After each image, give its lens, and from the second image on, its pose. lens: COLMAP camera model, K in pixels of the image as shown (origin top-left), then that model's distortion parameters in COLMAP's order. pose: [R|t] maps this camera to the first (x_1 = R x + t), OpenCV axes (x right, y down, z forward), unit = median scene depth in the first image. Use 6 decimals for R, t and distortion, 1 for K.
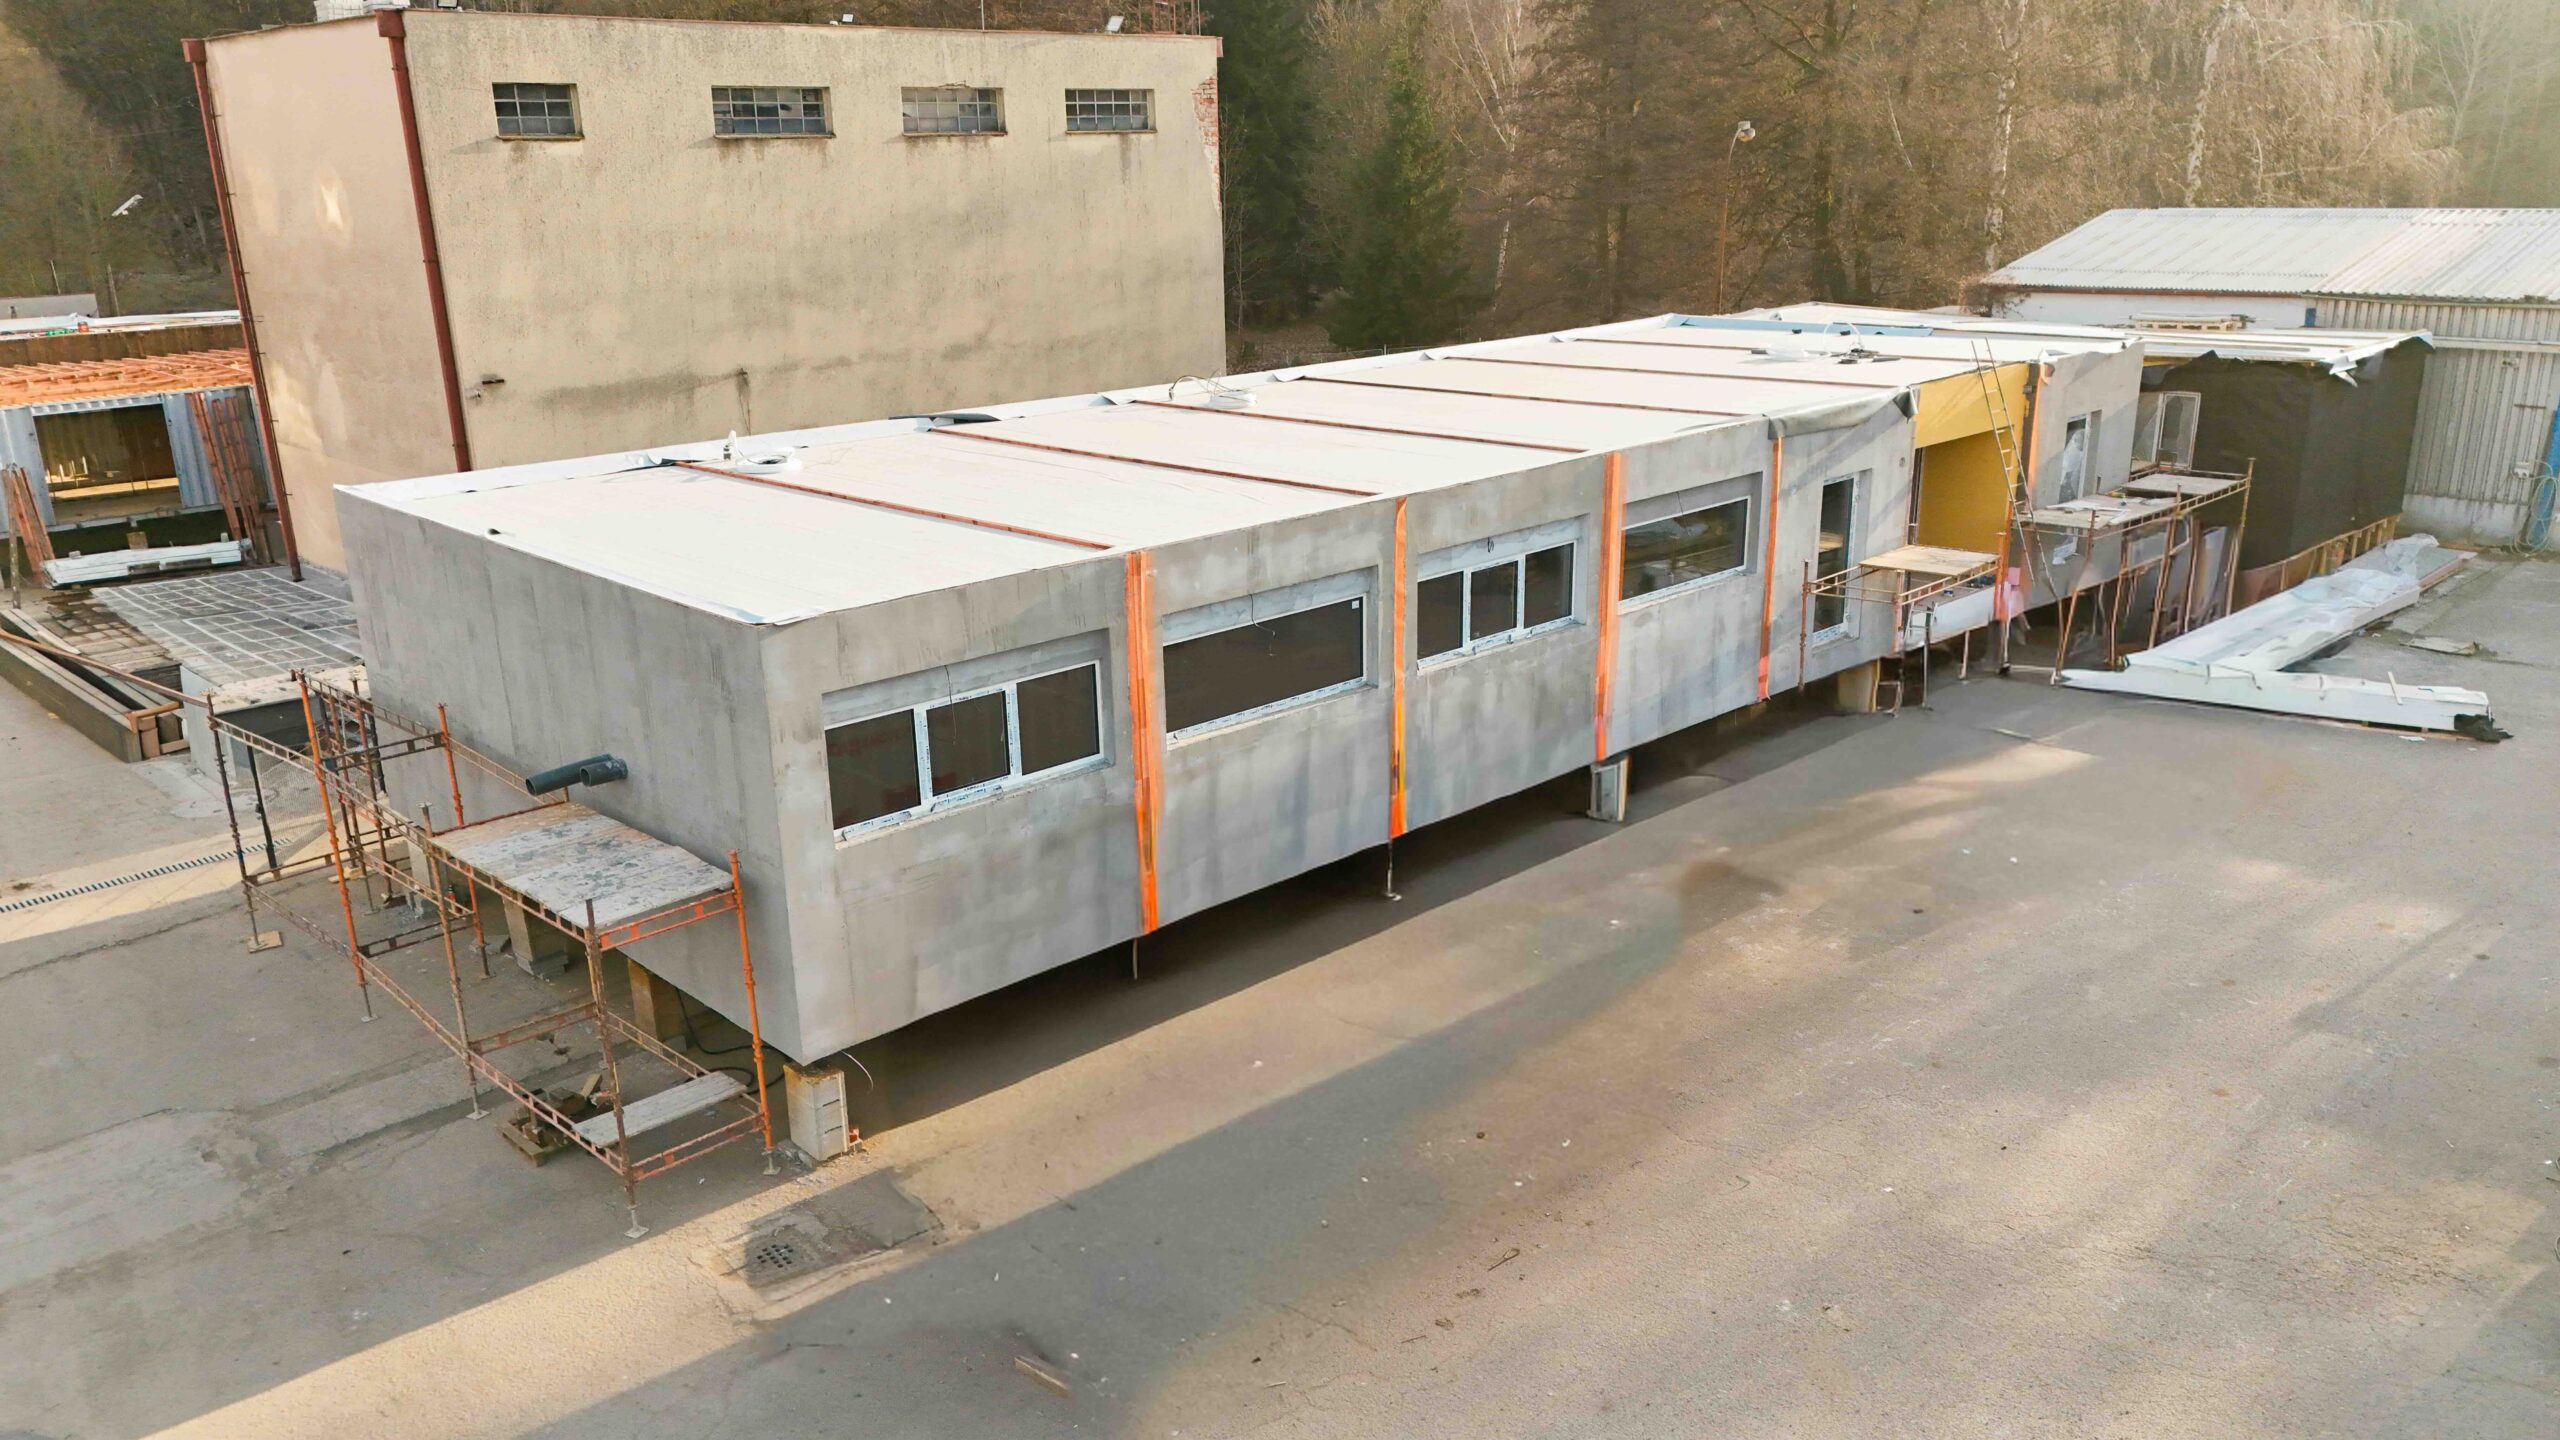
lens RADIAL K [[1881.5, 0, 1275.8], [0, 1881.5, 724.0], [0, 0, 1]] dist [0.074199, -0.067617]
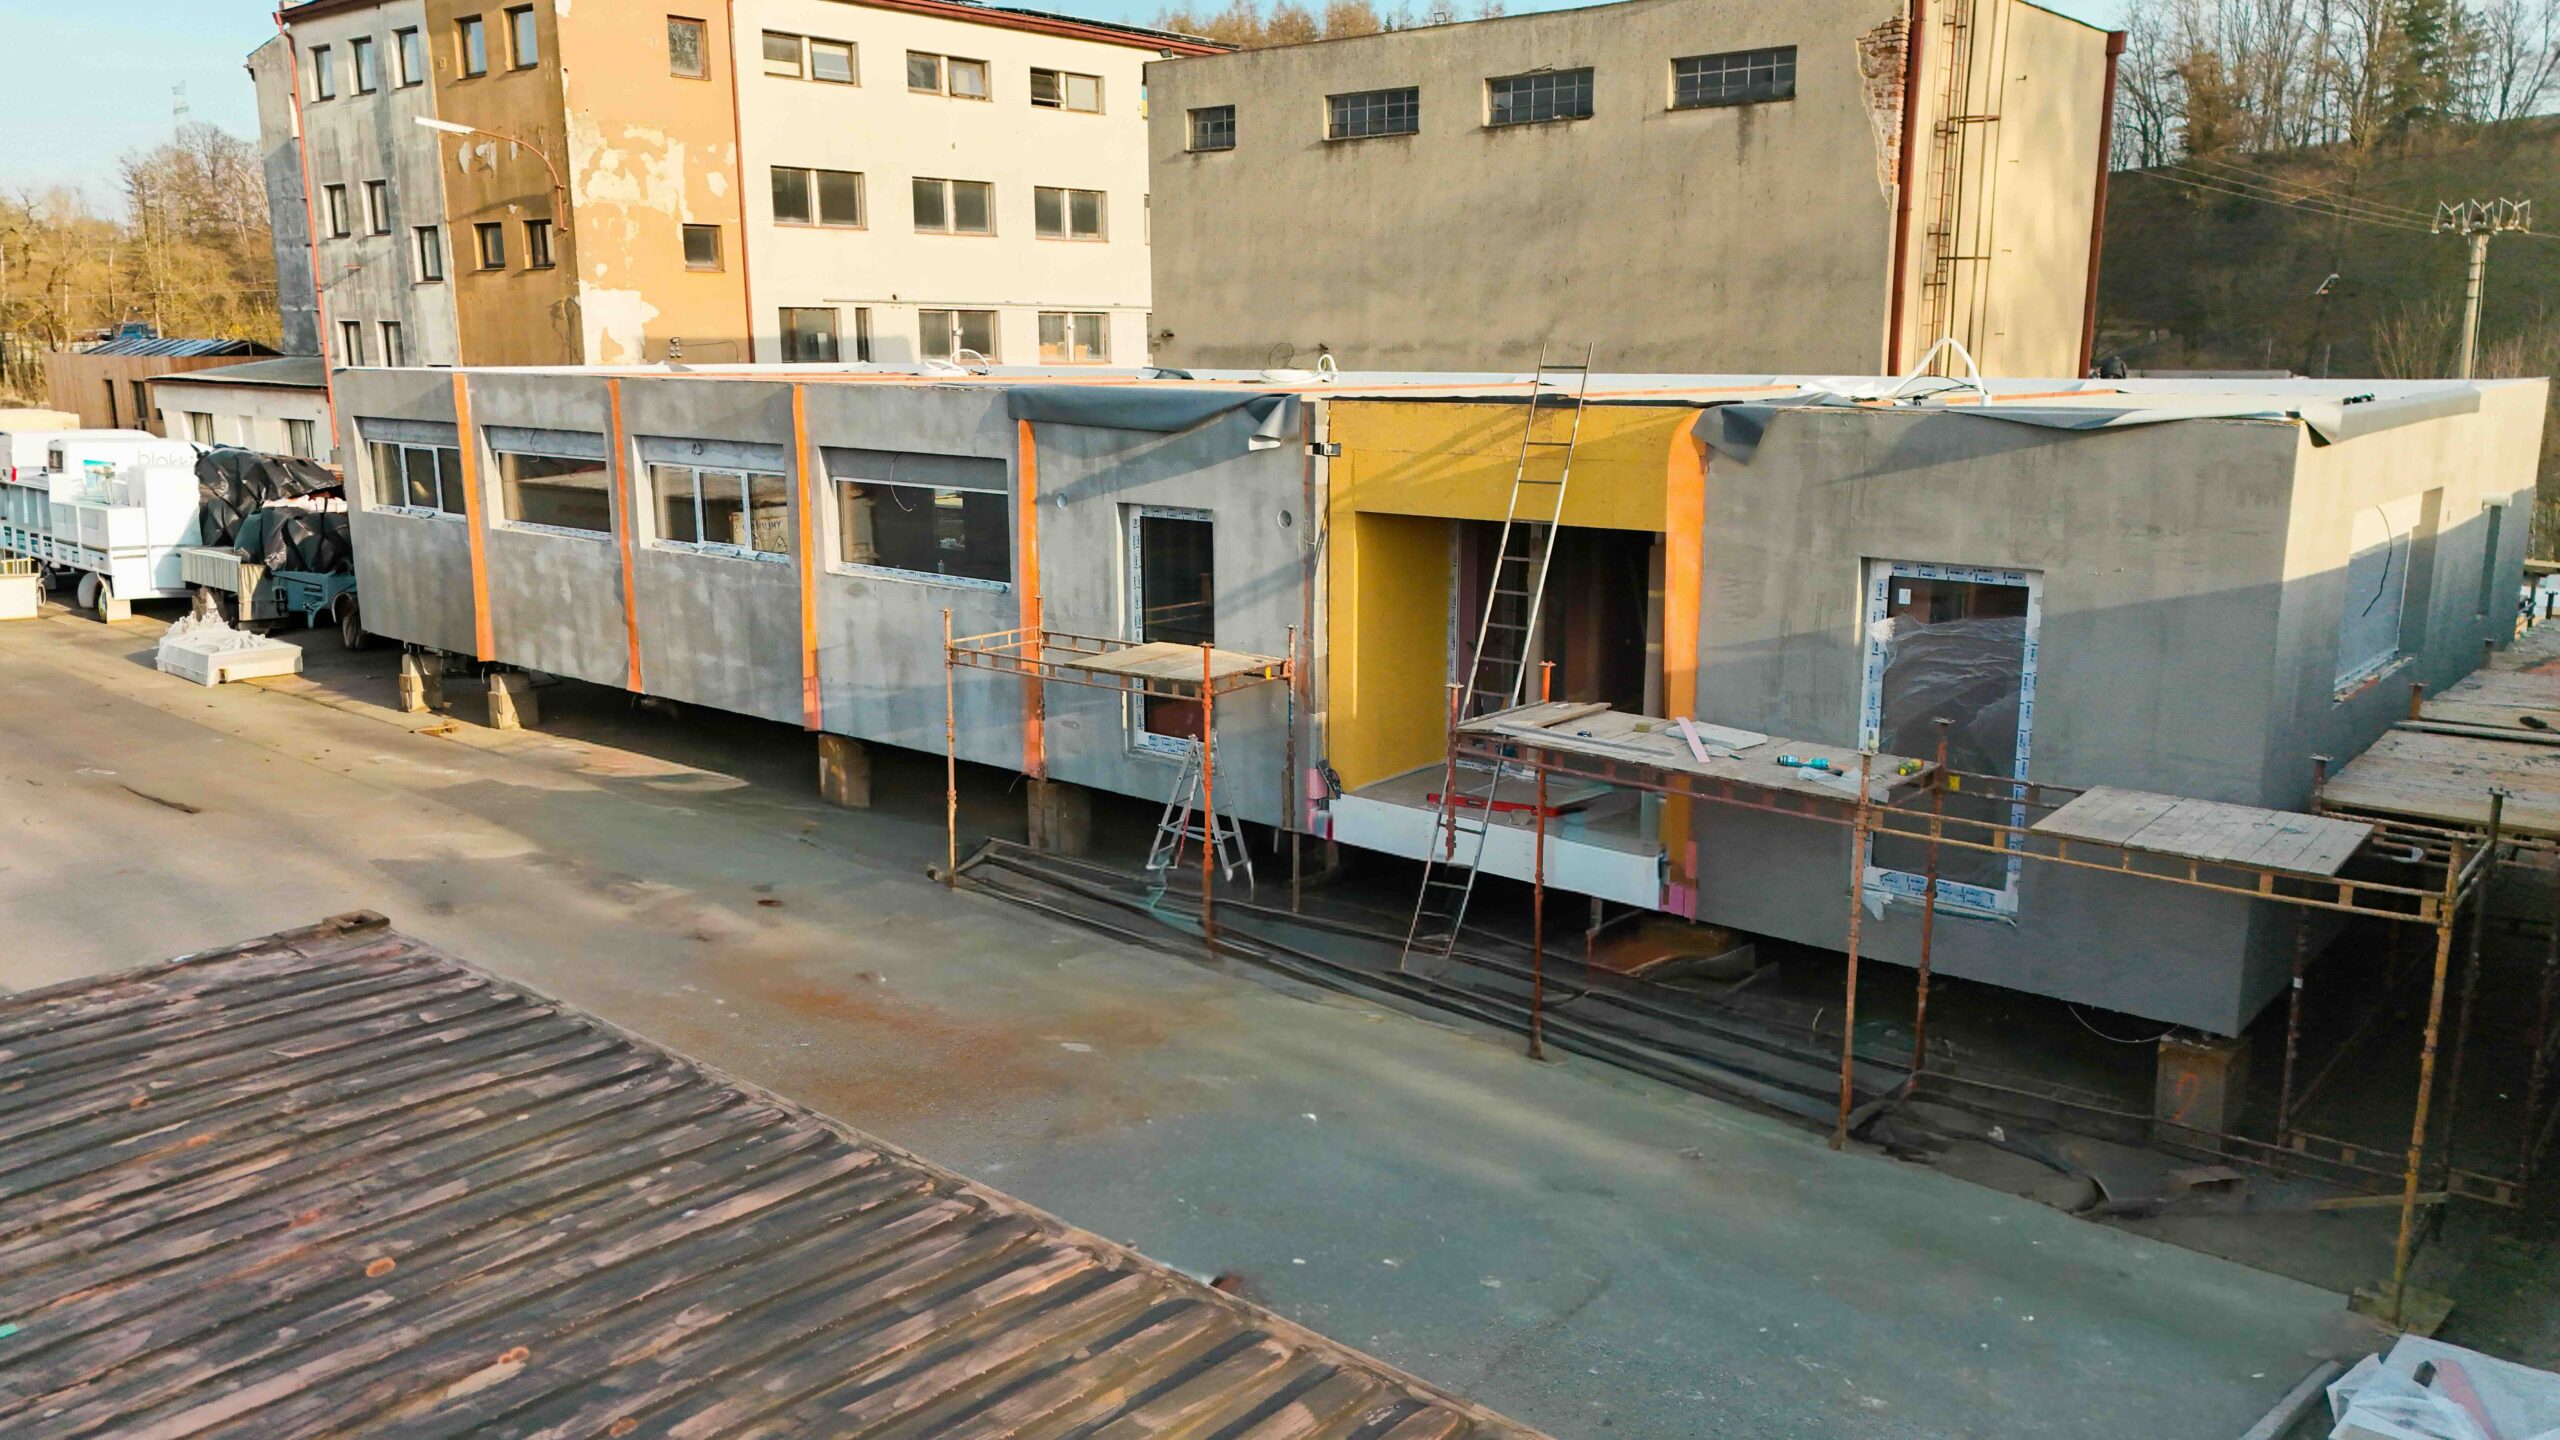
lens RADIAL K [[1881.5, 0, 1275.5], [0, 1881.5, 731.8], [0, 0, 1]] dist [0.074199, -0.067617]
pose [[0.102446, 0.225737, -0.968787, 0.836990], [-0.292645, 0.937651, 0.187535, -0.166823], [0.950718, 0.264298, 0.162120, 0.821187]]
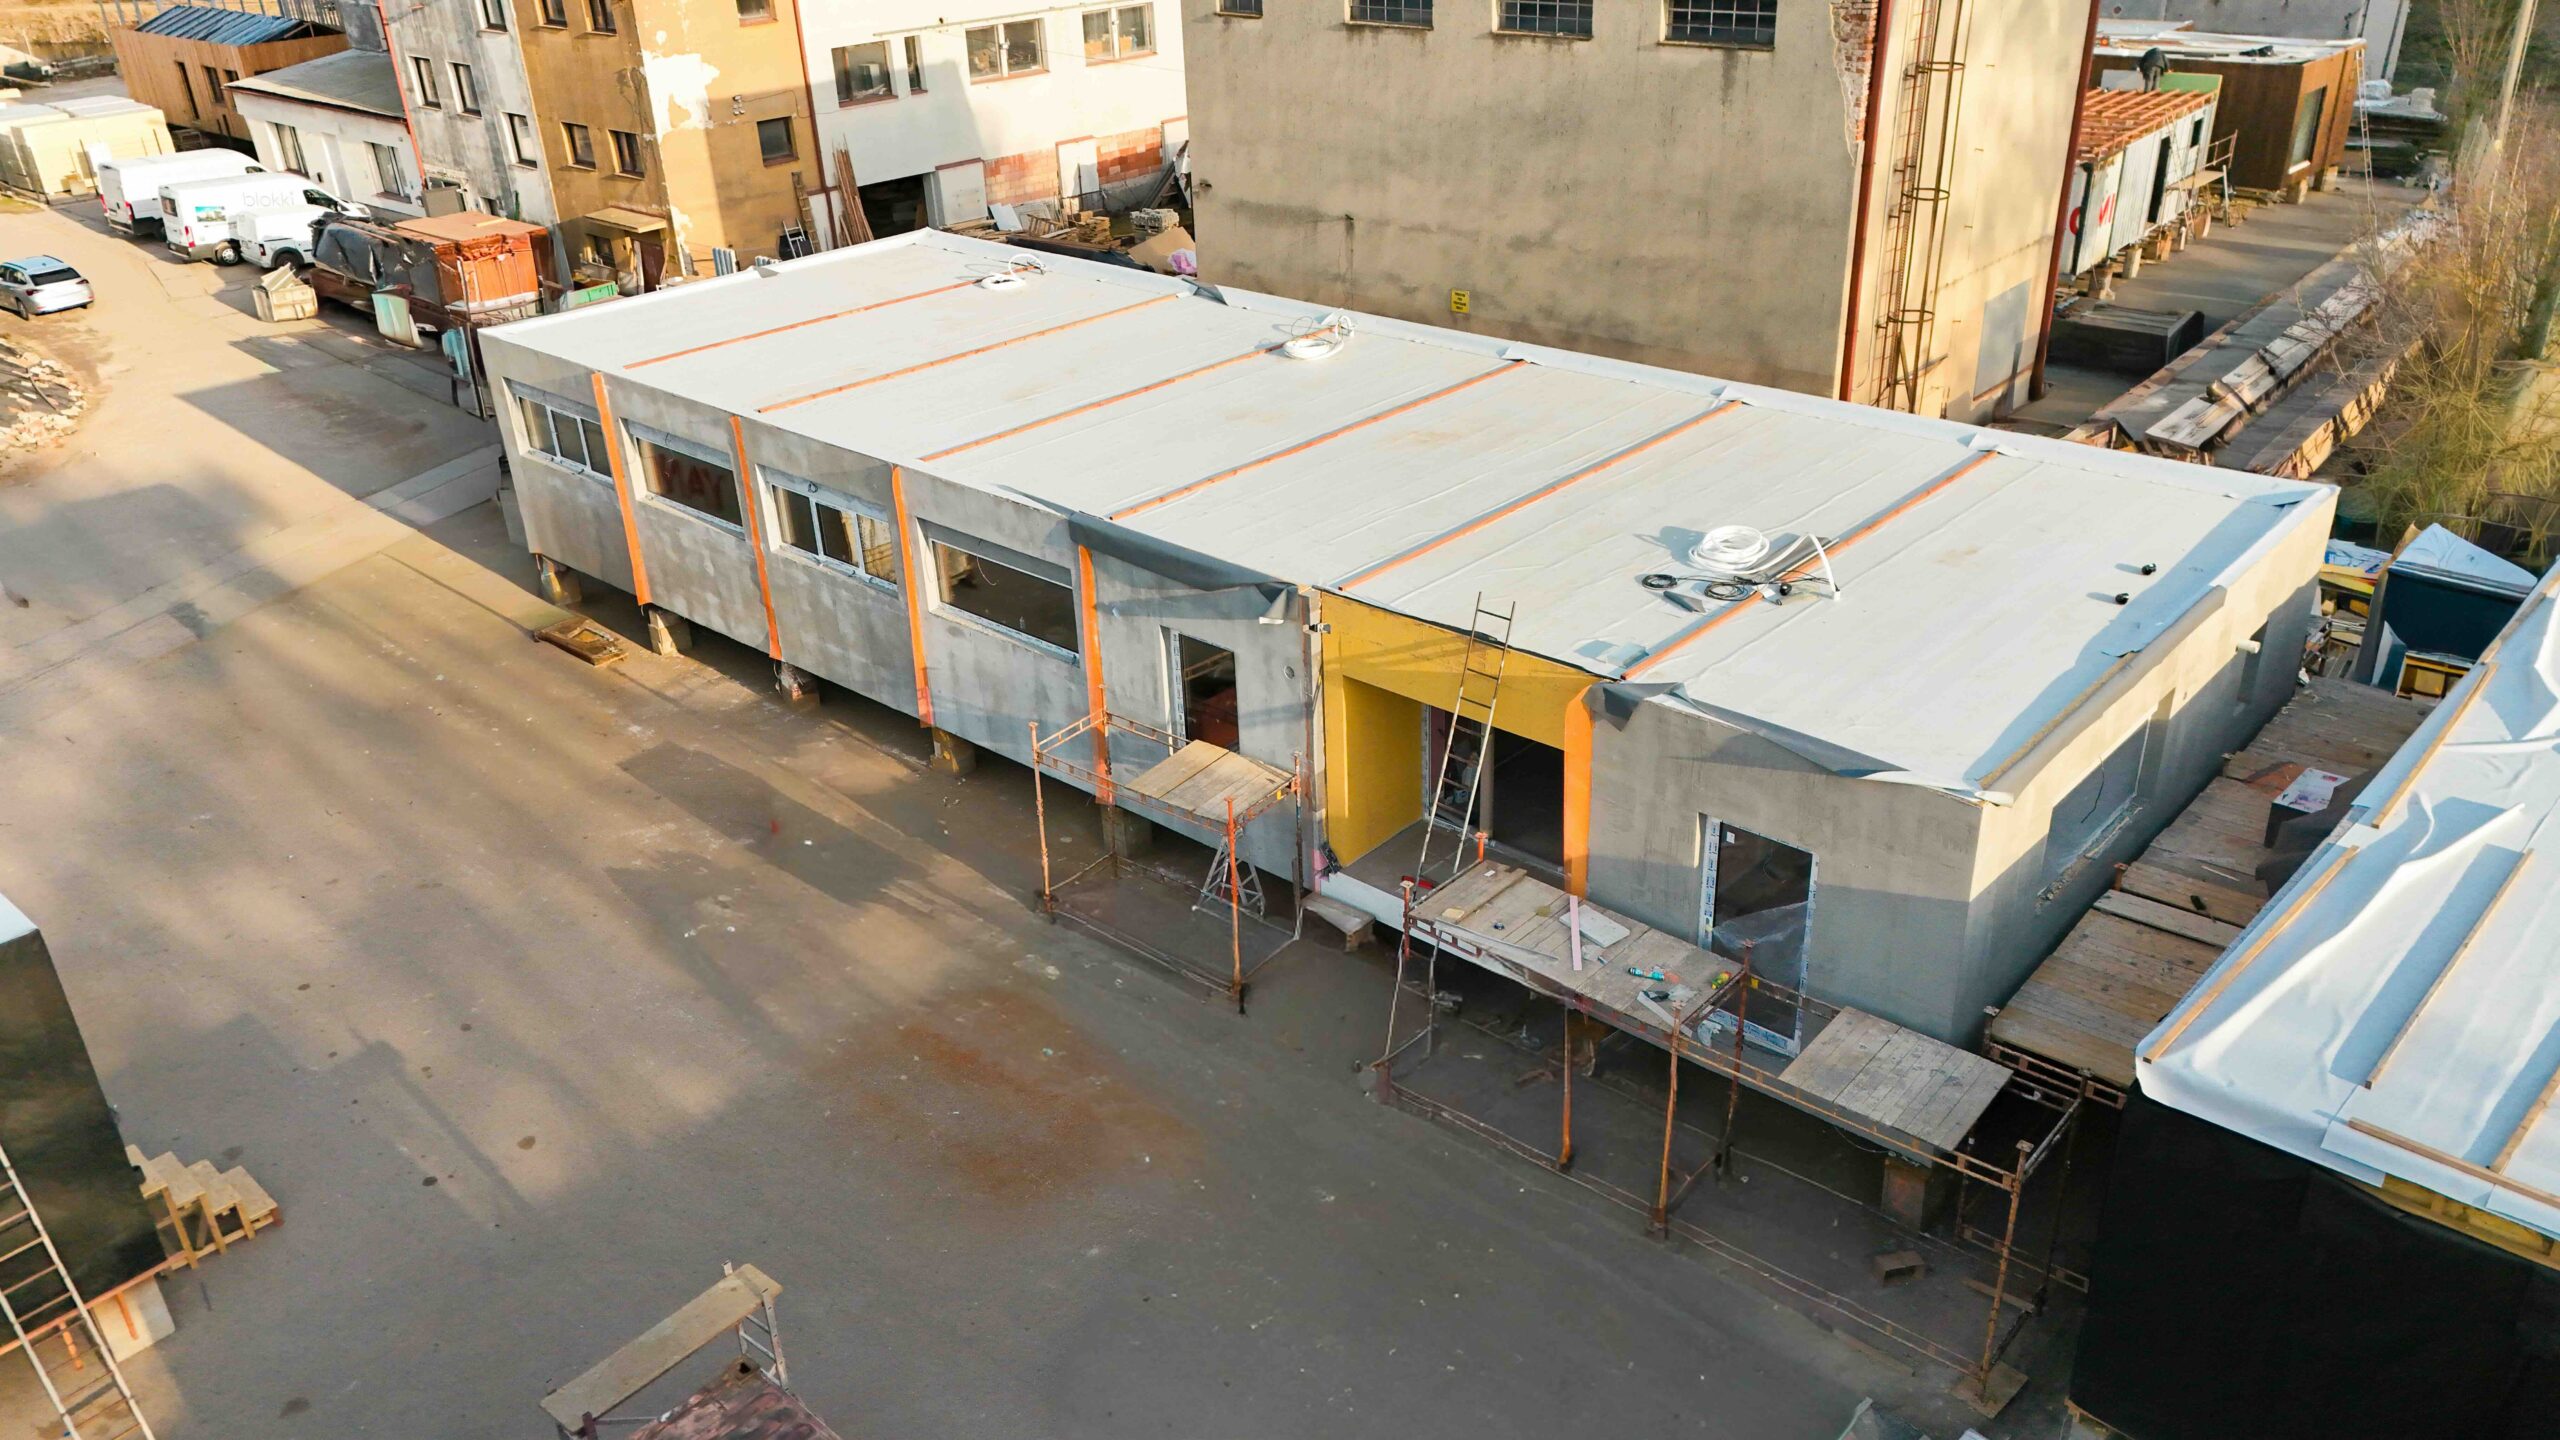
lens RADIAL K [[1881.5, 0, 1274.9], [0, 1881.5, 732.4], [0, 0, 1]] dist [0.074199, -0.067617]
pose [[0.072258, 0.469672, -0.879879, 0.921137], [-0.258512, 0.860857, 0.438288, -0.409296], [0.963302, 0.195789, 0.183619, 0.766539]]
